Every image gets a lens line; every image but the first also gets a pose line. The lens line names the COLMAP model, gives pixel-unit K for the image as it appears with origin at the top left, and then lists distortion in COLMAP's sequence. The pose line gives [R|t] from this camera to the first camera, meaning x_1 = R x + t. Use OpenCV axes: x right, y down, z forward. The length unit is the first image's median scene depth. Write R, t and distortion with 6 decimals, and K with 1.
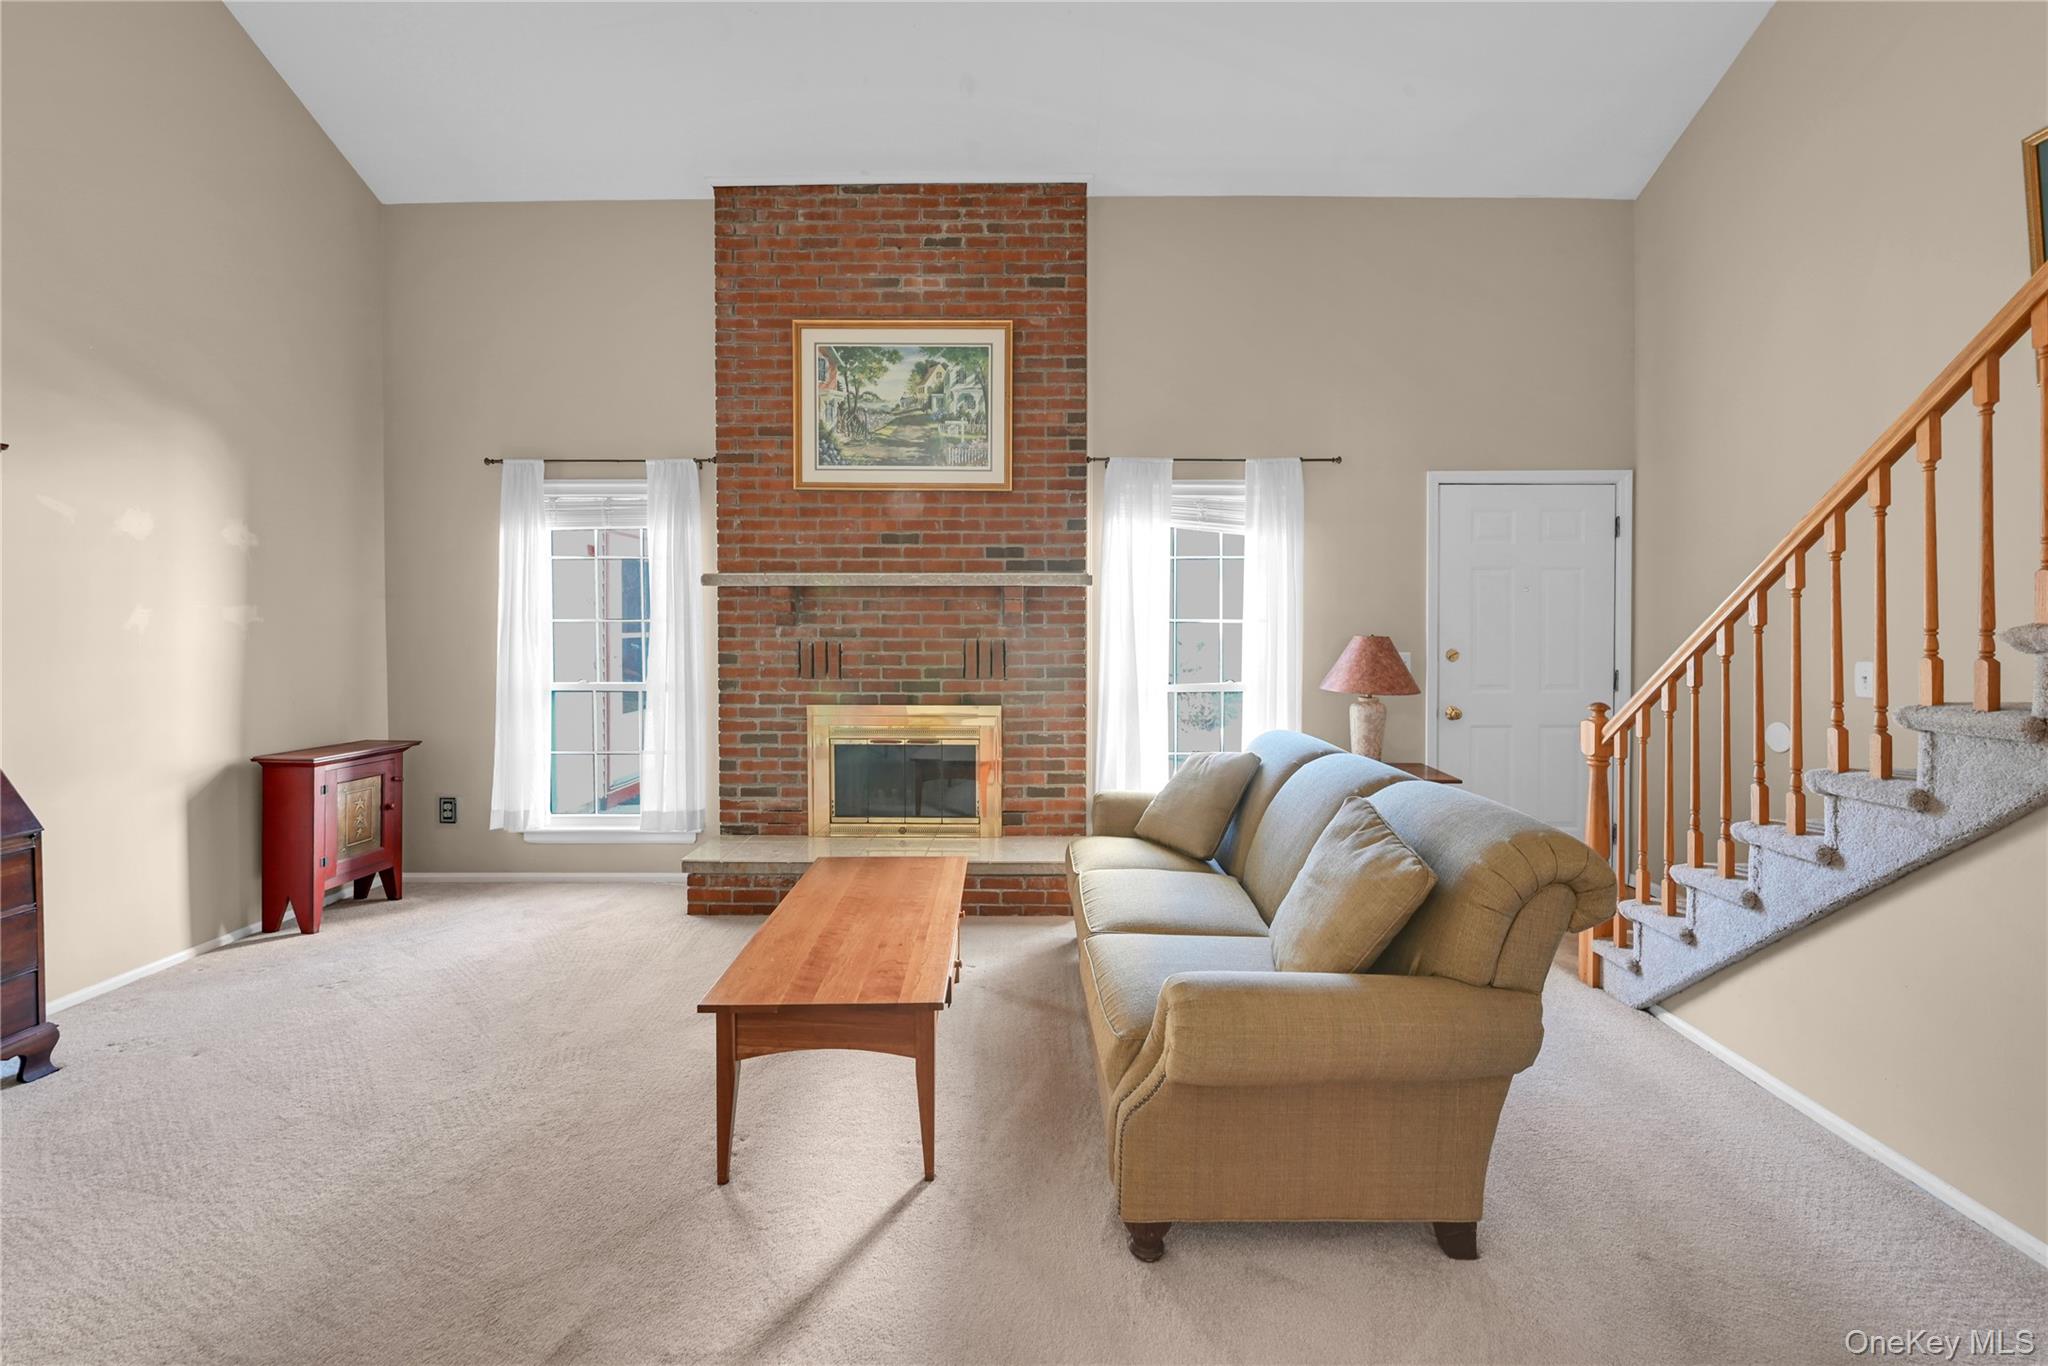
lens RADIAL K [[827.6, 0, 1041.2], [0, 827.6, 637.2], [0, 0, 1]] dist [-0.011823, 0.000205]
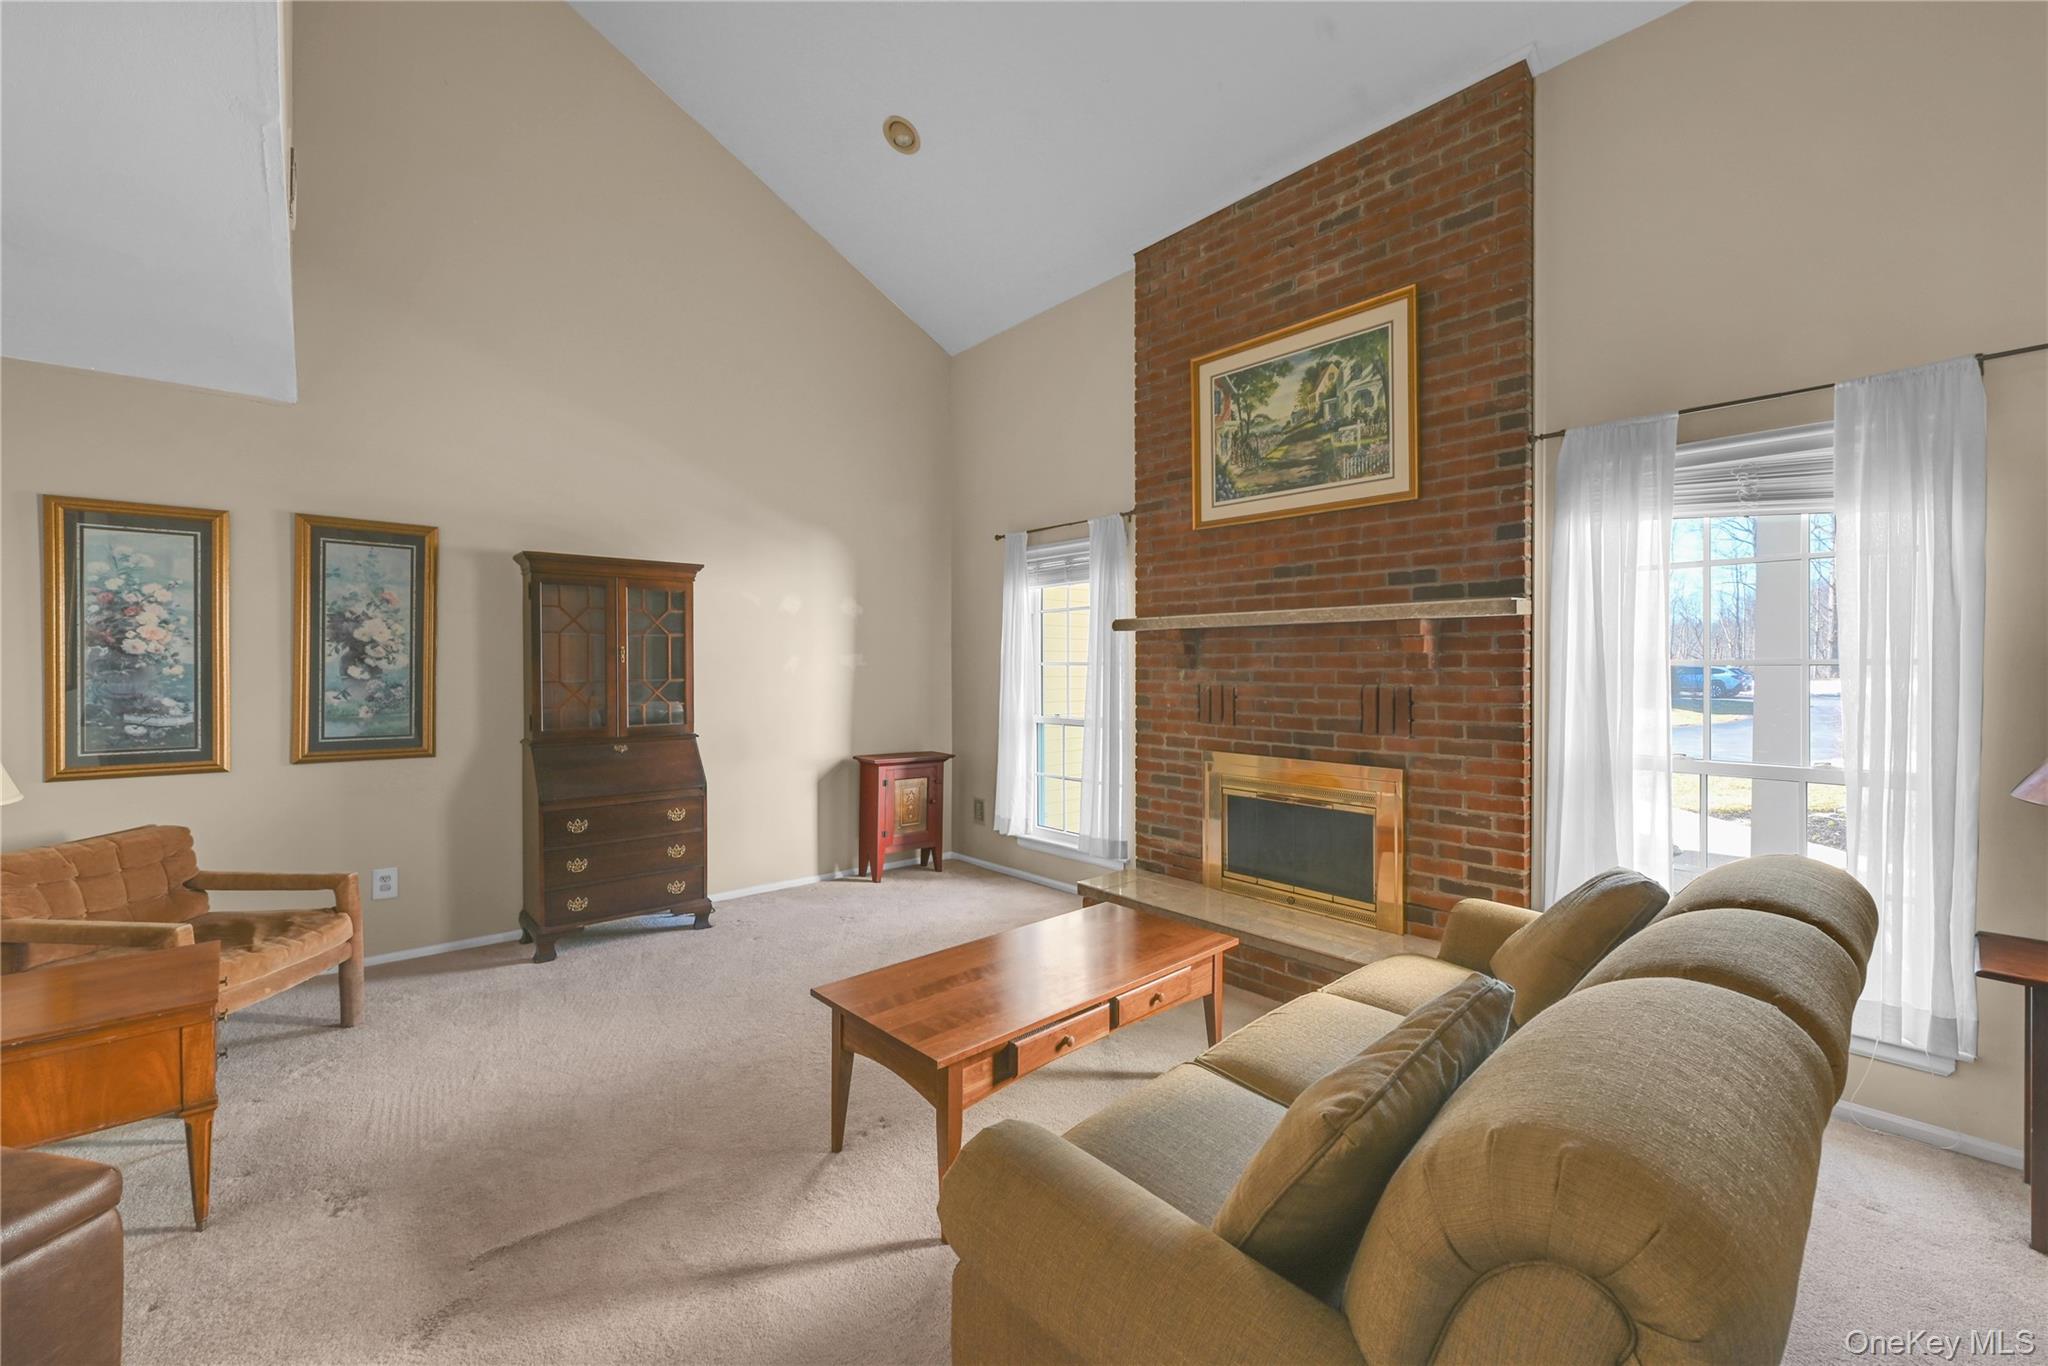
lens RADIAL K [[827.6, 0, 1031.1], [0, 827.6, 669.8], [0, 0, 1]] dist [-0.011823, 0.000205]
pose [[0.658637, 0.003697, -0.752452, 0.314500], [-0.011382, 0.999922, -0.005049, -0.005398], [0.752375, 0.011890, 0.658628, 0.205767]]
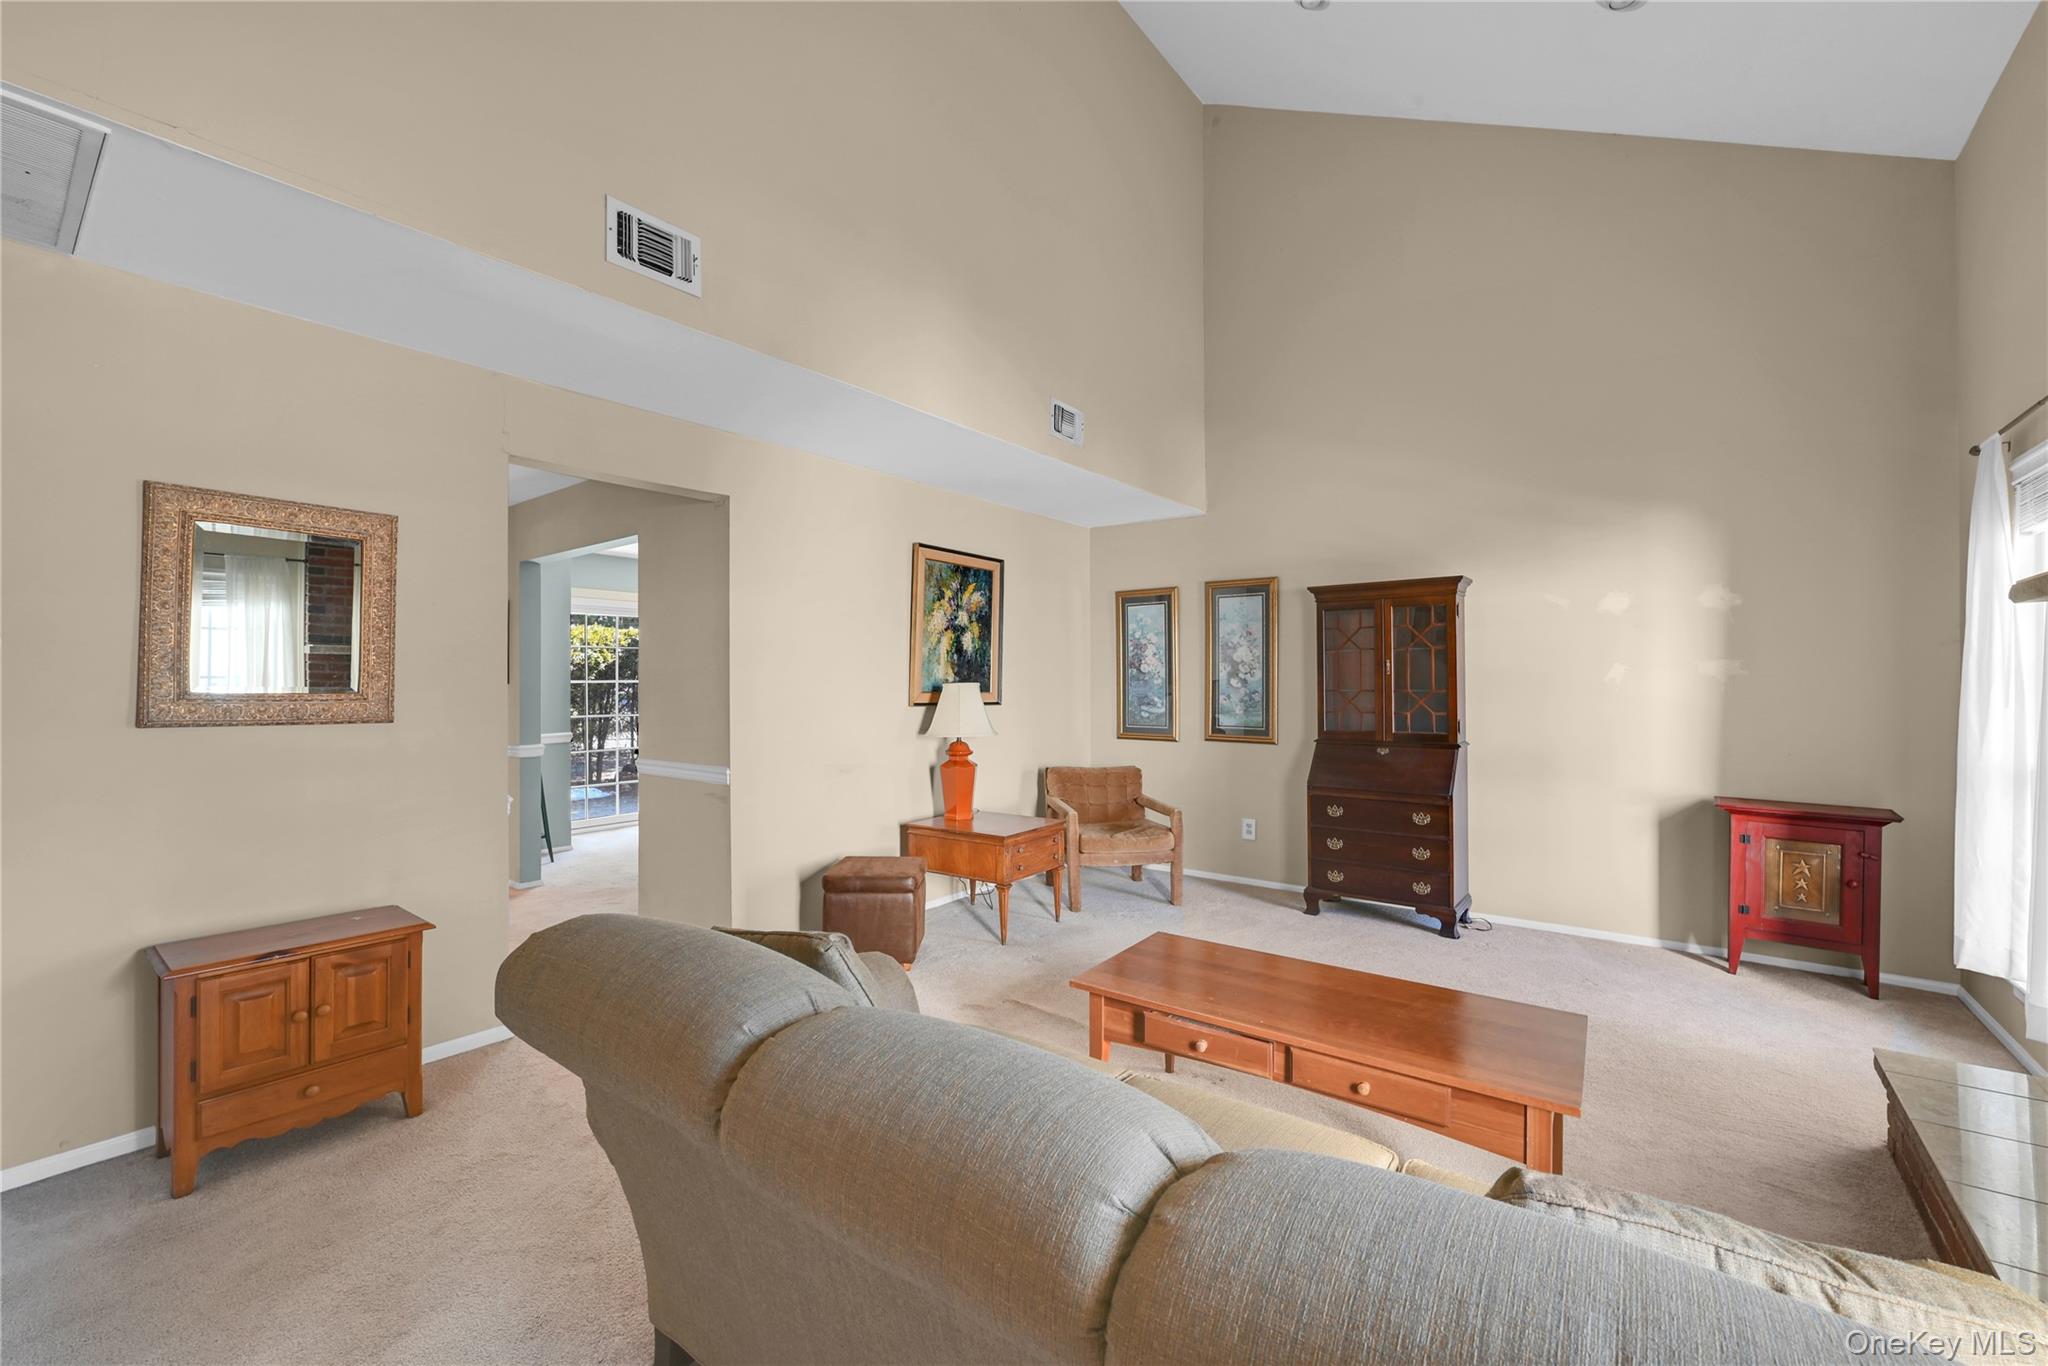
lens RADIAL K [[827.6, 0, 1006.8], [0, 827.6, 678.3], [0, 0, 1]] dist [-0.011823, 0.000205]
pose [[-0.637971, 0.000173, -0.770061, 0.422206], [-0.007097, 0.999956, 0.006104, -0.011427], [0.770028, 0.009359, -0.637941, 0.798144]]
